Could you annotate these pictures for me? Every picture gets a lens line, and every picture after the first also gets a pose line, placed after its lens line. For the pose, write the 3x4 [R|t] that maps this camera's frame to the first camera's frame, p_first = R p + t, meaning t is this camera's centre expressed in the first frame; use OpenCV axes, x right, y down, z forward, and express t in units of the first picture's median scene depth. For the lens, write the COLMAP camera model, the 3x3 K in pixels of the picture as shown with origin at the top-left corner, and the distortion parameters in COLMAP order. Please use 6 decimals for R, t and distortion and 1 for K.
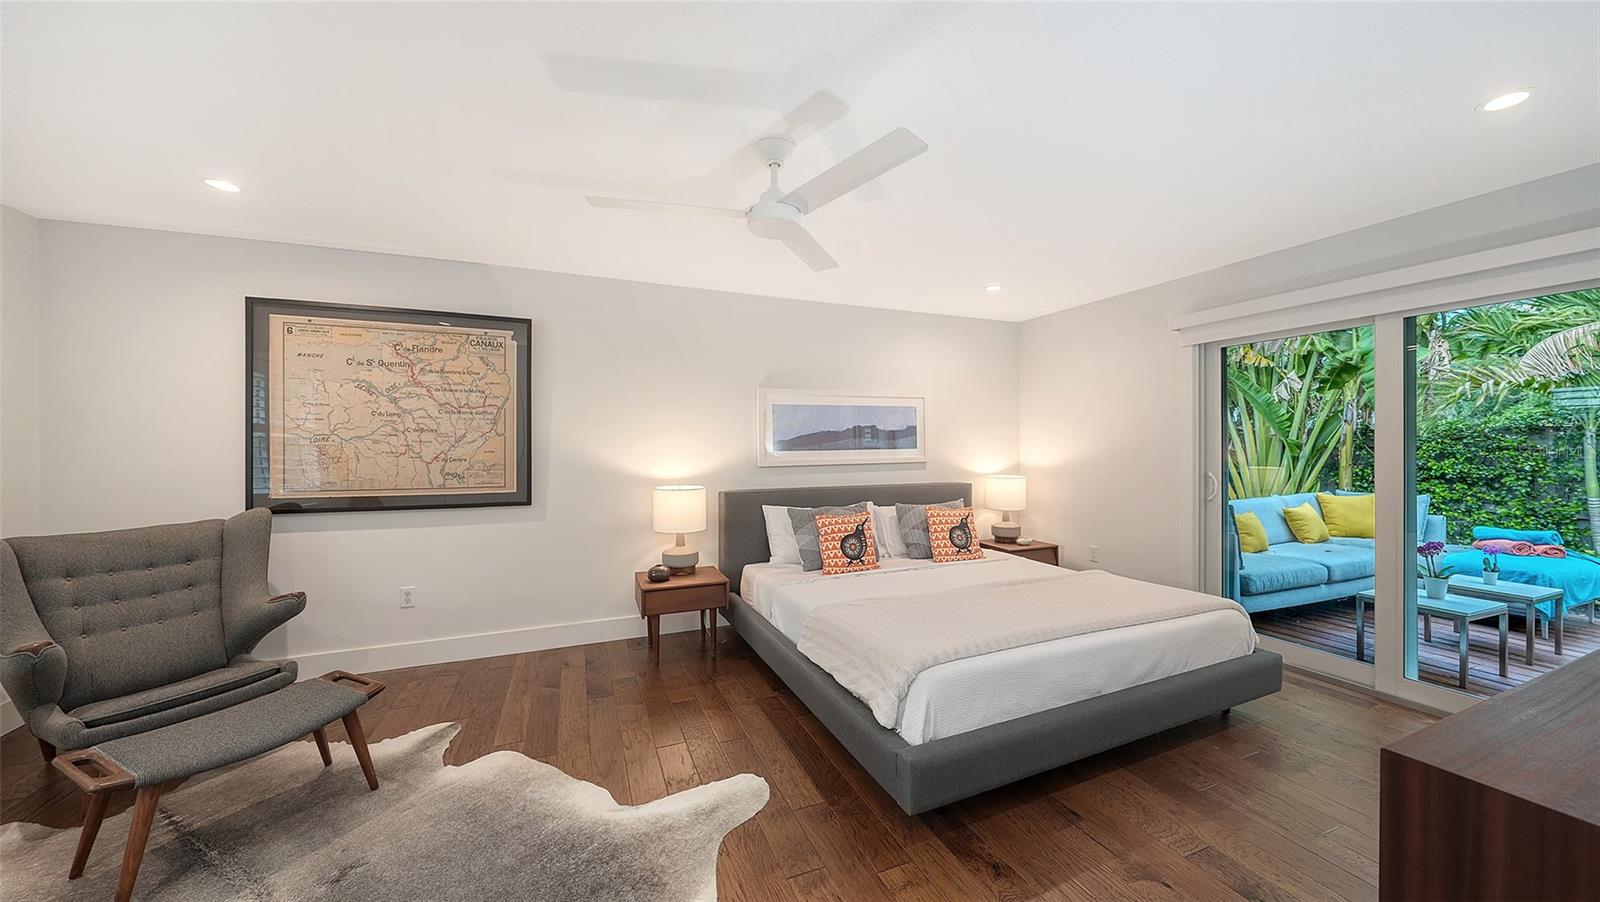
lens RADIAL K [[553.6, 0, 810.9], [0, 553.6, 445.5], [0, 0, 1]] dist [-0.001578, -0.000416]
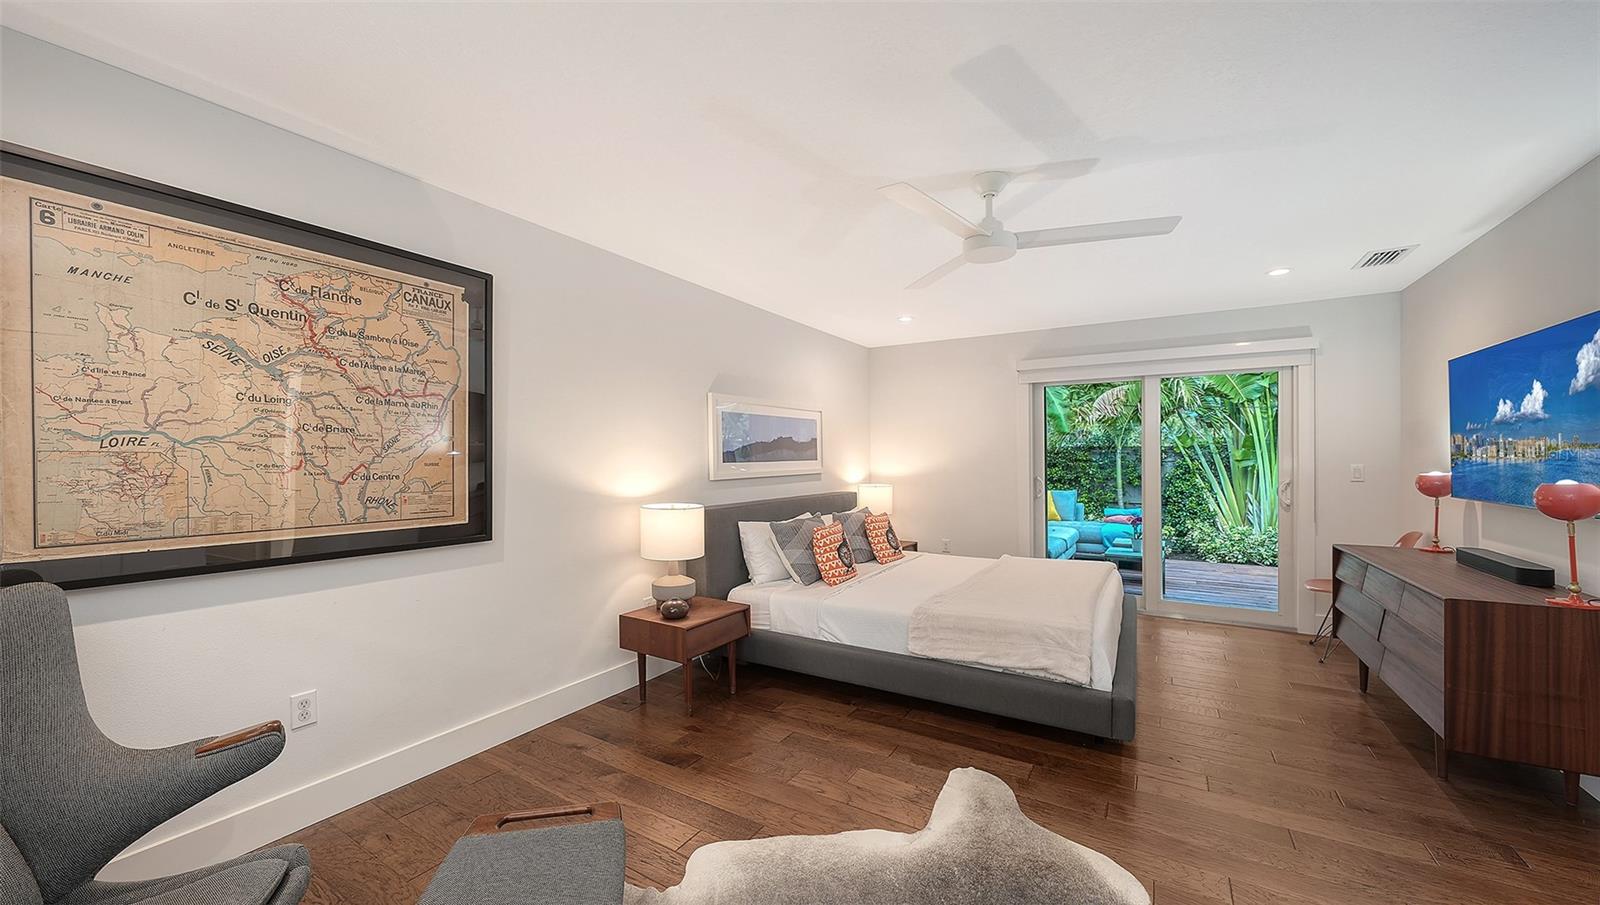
lens RADIAL K [[580.0, 0, 802.2], [0, 580.0, 460.4], [0, 0, 1]] dist [0.001008, -0.000179]
pose [[0.815125, -0.000535, 0.579285, -0.624779], [-0.001256, 0.999996, 0.002691, 0.004269], [-0.579284, -0.002921, 0.815121, 0.174469]]
